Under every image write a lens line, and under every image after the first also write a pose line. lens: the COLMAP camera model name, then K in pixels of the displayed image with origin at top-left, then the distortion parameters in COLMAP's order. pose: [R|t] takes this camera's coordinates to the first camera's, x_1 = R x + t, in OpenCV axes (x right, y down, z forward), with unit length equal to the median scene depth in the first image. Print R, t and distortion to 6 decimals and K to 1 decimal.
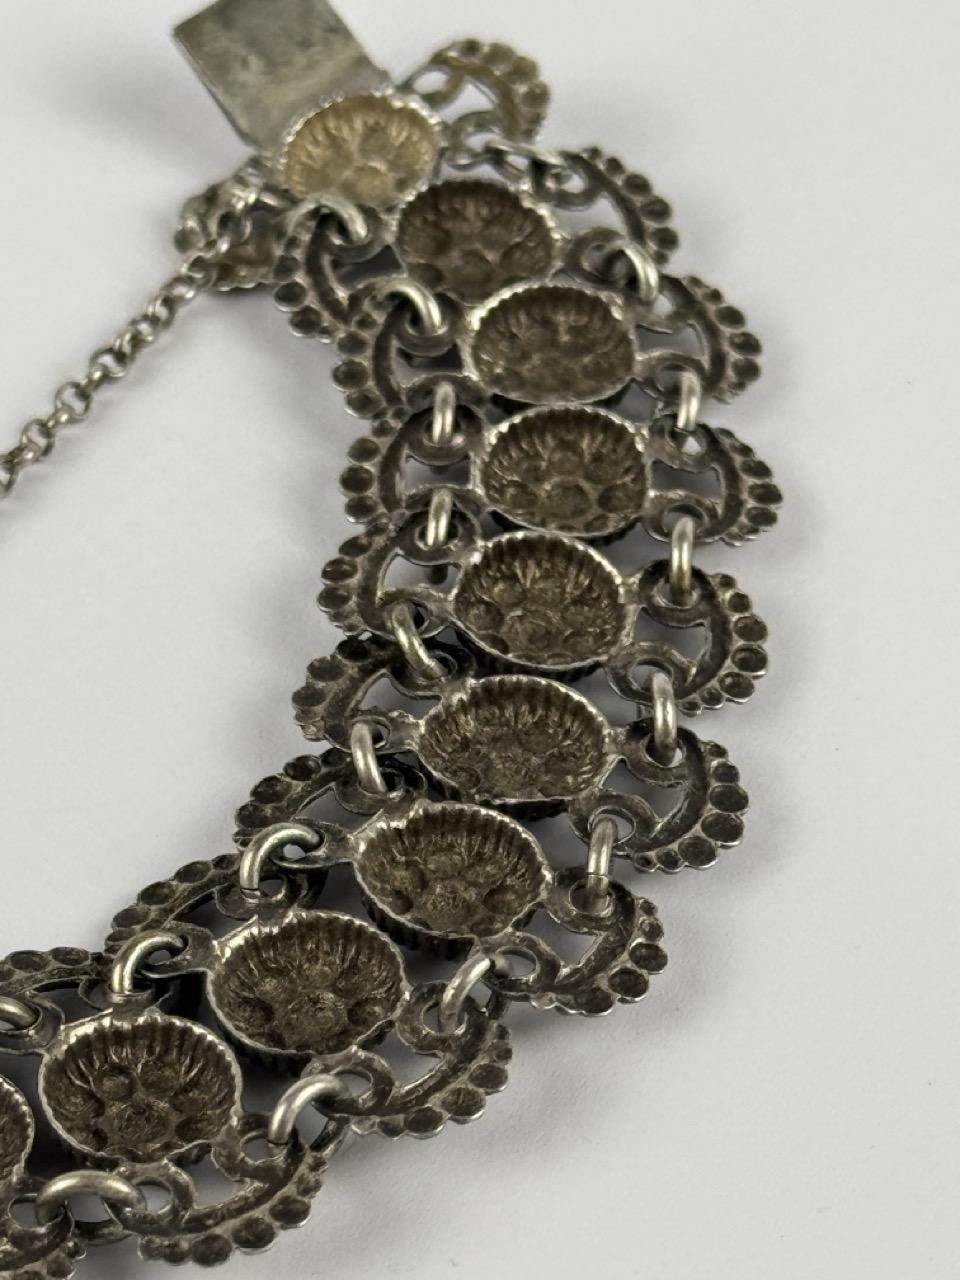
lens RADIAL K [[4627.0, 0, 482.3], [0, 4627.0, 640.4], [0, 0, 1]] dist [0.078101, 0.000000]
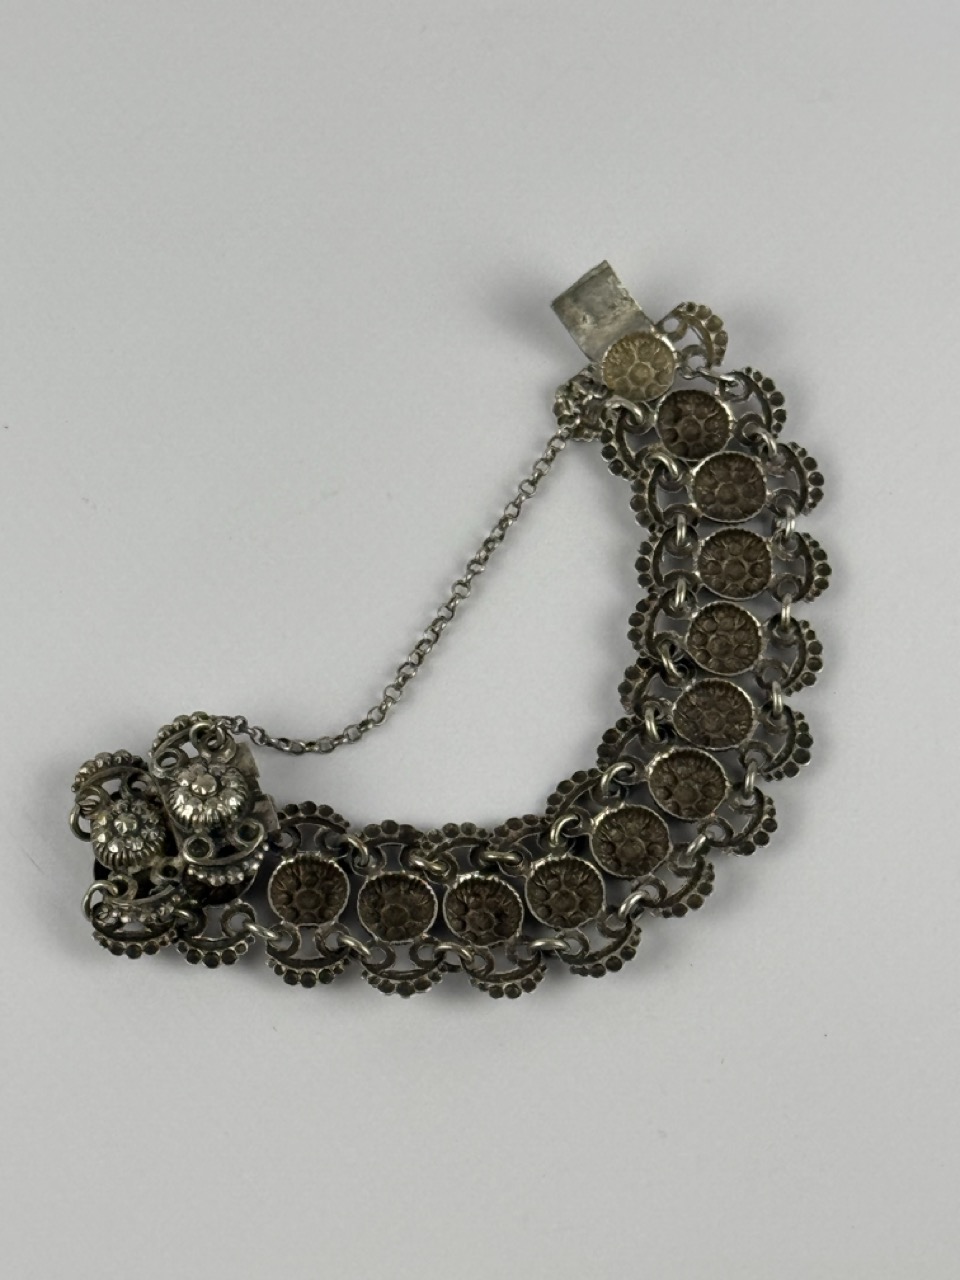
lens RADIAL K [[4555.0, 0, 479.1], [0, 4555.0, 639.6], [0, 0, 1]] dist [0.020816, 0.000000]
pose [[0.999969, 0.002749, -0.007425, -0.093403], [0.000354, 0.921335, 0.388769, -0.894603], [0.007910, -0.388760, 0.921305, -1.098276]]
